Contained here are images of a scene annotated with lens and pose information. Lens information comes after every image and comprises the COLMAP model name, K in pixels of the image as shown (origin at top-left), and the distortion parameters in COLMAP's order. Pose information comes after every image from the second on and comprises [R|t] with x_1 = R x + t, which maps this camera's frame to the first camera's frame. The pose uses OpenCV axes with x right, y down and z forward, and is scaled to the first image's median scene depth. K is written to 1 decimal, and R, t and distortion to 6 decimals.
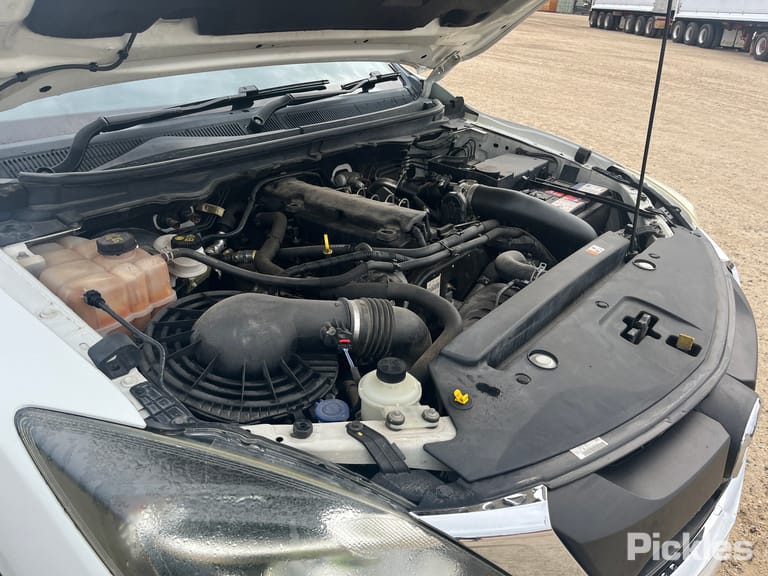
lens RADIAL K [[581.9, 0, 379.6], [0, 581.9, 287.6], [0, 0, 1]] dist [0.063577, -0.090160]
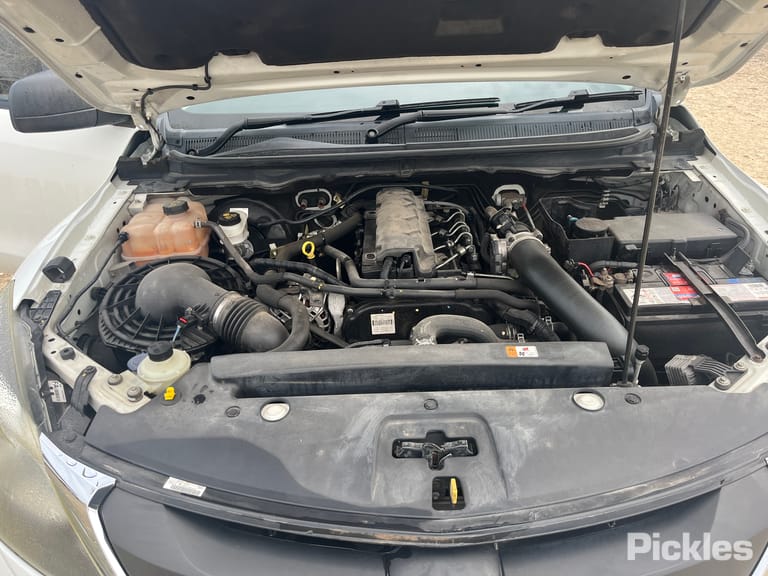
lens RADIAL K [[569.9, 0, 384.0], [0, 569.9, 288.0], [0, 0, 1]] dist [-0.001629, -0.002135]
pose [[0.630894, 0.320163, -0.706731, 0.681832], [-0.286348, 0.942666, 0.171425, -0.198511], [0.721095, 0.094220, 0.686400, 0.291781]]
